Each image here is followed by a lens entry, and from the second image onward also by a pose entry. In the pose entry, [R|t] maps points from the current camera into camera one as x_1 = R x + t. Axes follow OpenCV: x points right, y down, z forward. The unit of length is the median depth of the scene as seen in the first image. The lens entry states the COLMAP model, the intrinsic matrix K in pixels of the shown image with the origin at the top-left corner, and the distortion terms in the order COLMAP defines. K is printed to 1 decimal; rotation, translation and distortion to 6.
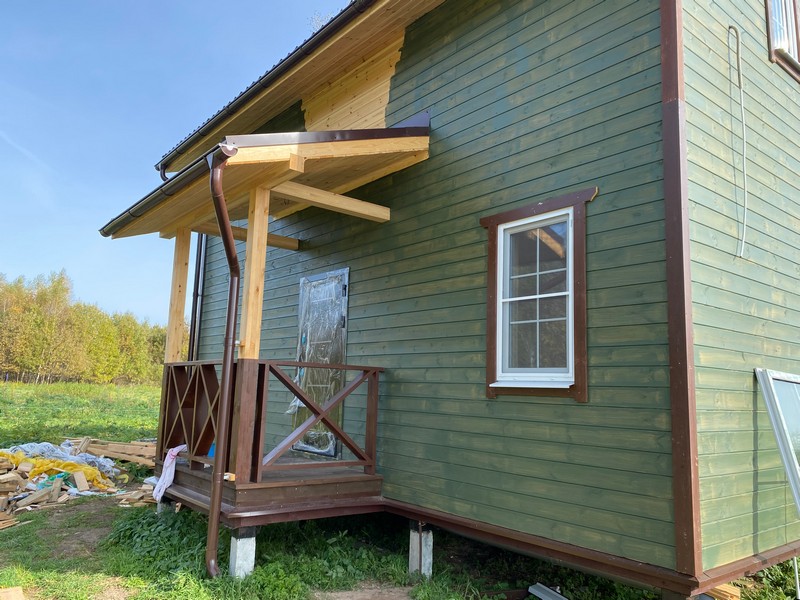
lens RADIAL K [[617.0, 0, 402.0], [0, 617.0, 296.0], [0, 0, 1]] dist [0.022973, -0.039052]
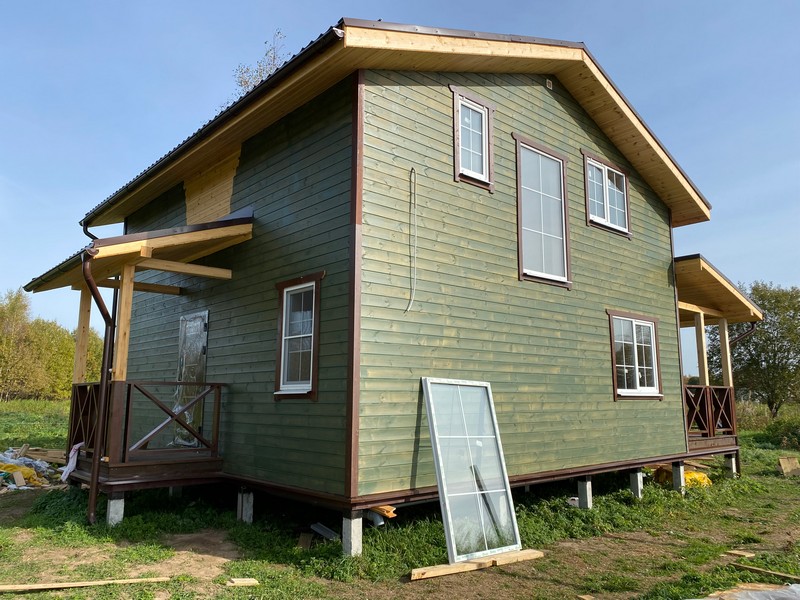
lens RADIAL K [[617.0, 0, 417.6], [0, 617.0, 289.8], [0, 0, 1]] dist [0.022973, -0.039052]
pose [[0.997628, -0.021770, 0.065299, 0.372758], [0.022961, 0.999582, -0.017544, -0.073732], [-0.064890, 0.019002, 0.997712, -0.536555]]
